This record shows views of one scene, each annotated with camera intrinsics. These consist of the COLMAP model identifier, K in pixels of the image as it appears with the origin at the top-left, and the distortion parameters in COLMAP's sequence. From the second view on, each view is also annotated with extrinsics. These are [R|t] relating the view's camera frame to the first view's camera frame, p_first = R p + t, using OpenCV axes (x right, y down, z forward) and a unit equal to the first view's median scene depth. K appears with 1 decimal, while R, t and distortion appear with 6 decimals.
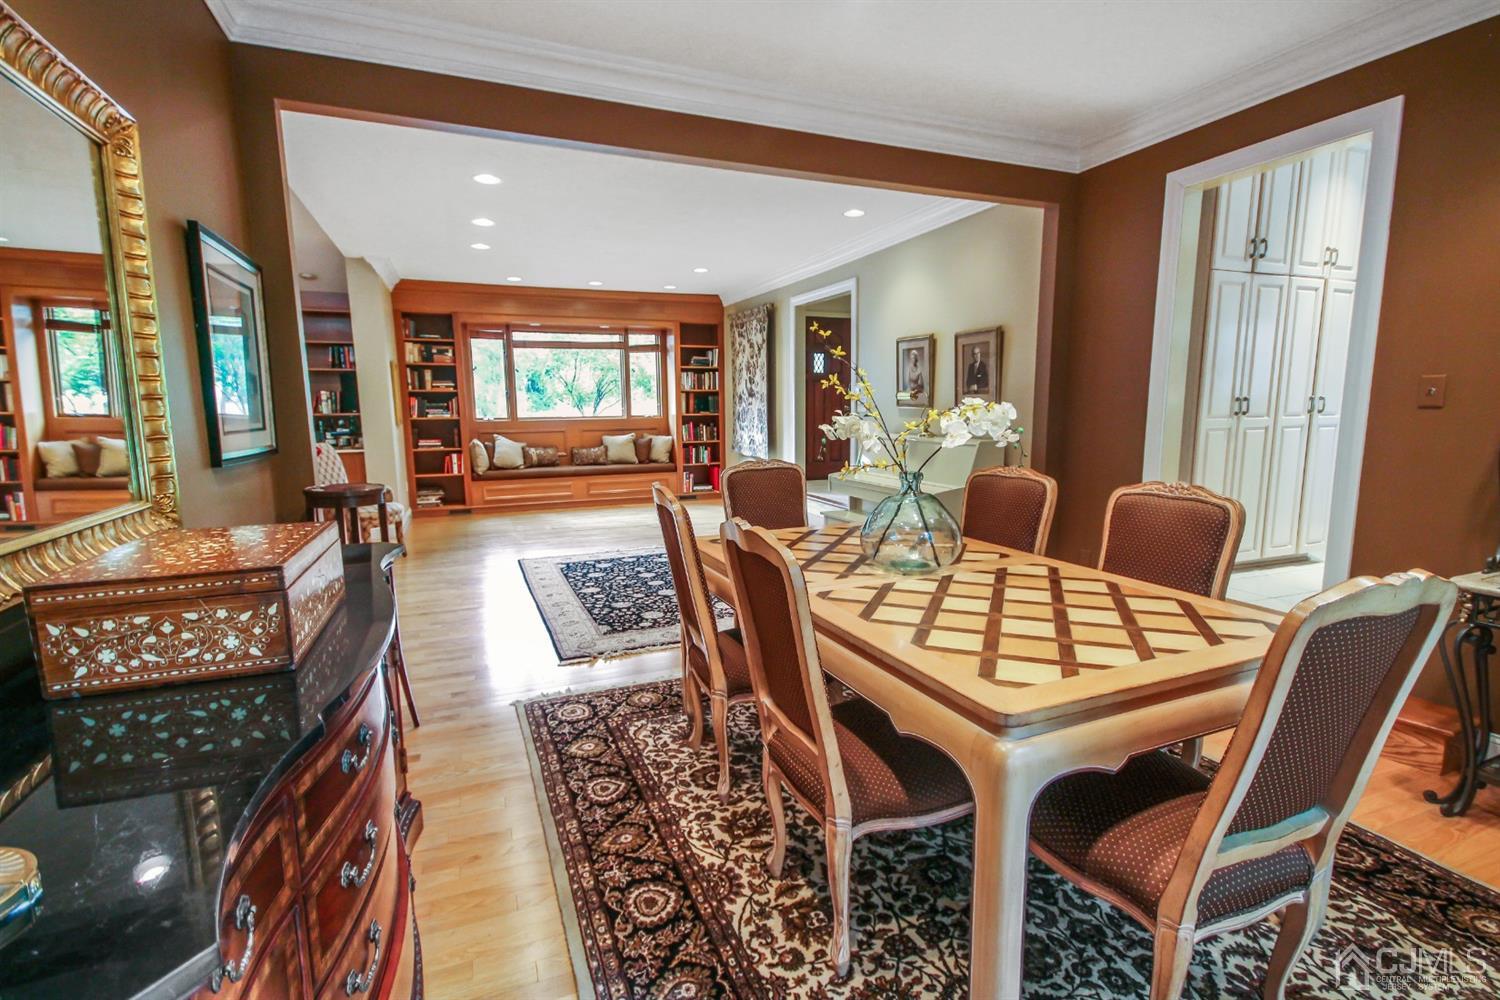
lens RADIAL K [[689.1, 0, 753.3], [0, 689.1, 509.3], [0, 0, 1]] dist [0.000619, 0.000039]
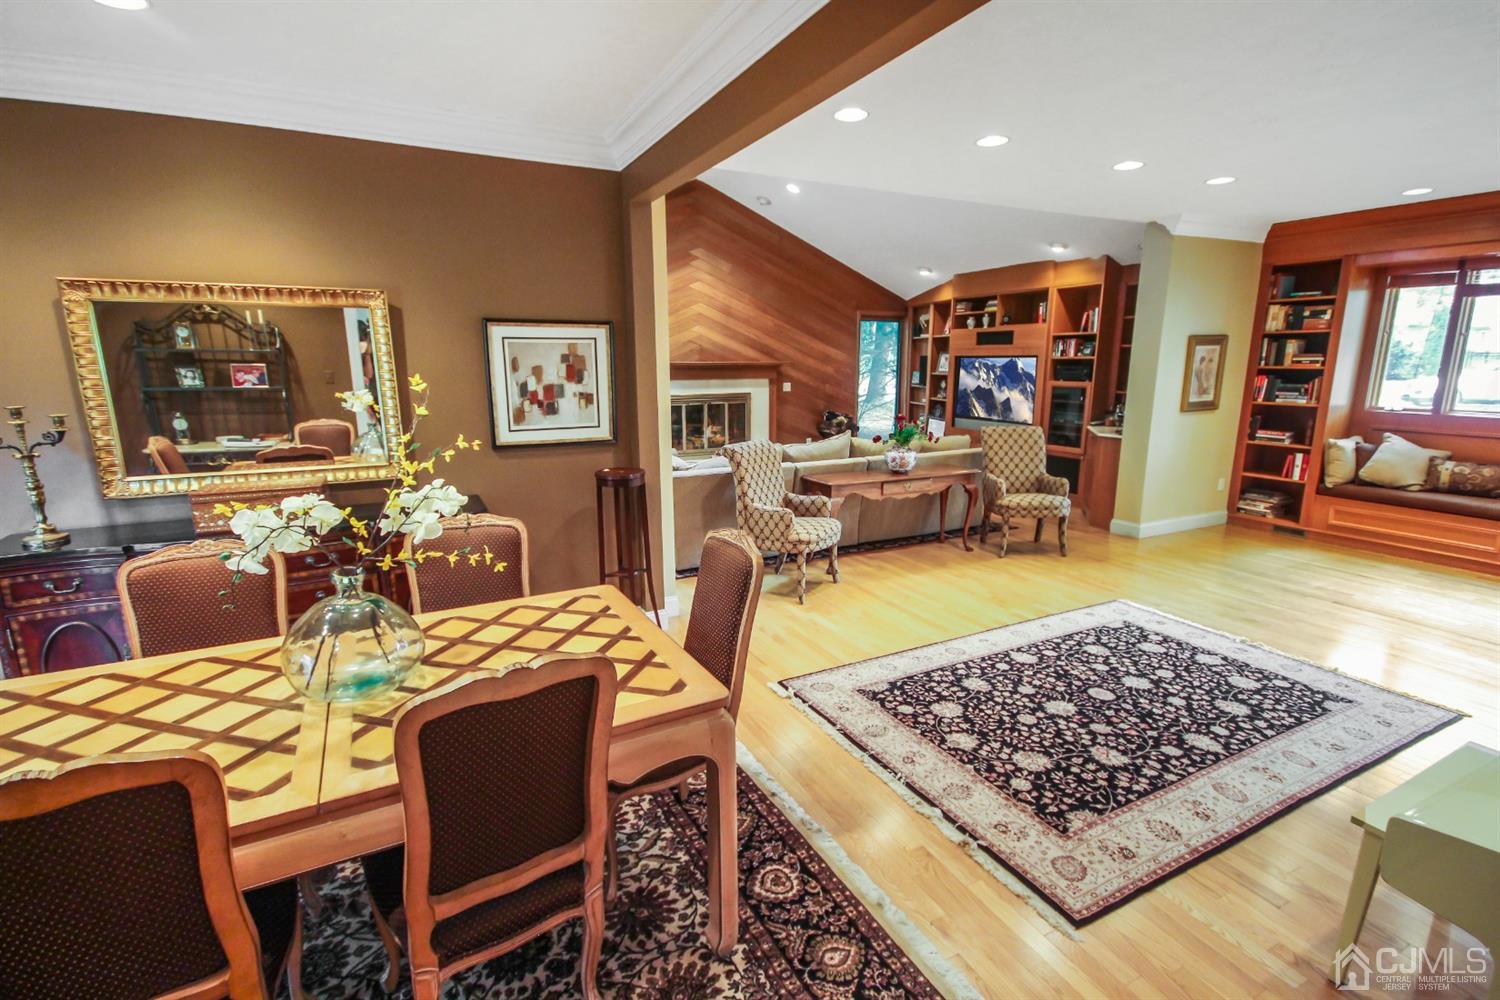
lens RADIAL K [[698.3, 0, 763.4], [0, 698.3, 502.9], [0, 0, 1]] dist [0.033606, -0.013210]
pose [[0.089343, 0.210131, -0.973583, 0.270620], [-0.148923, 0.969321, 0.195545, -0.093038], [0.984804, 0.127519, 0.117895, 0.353737]]
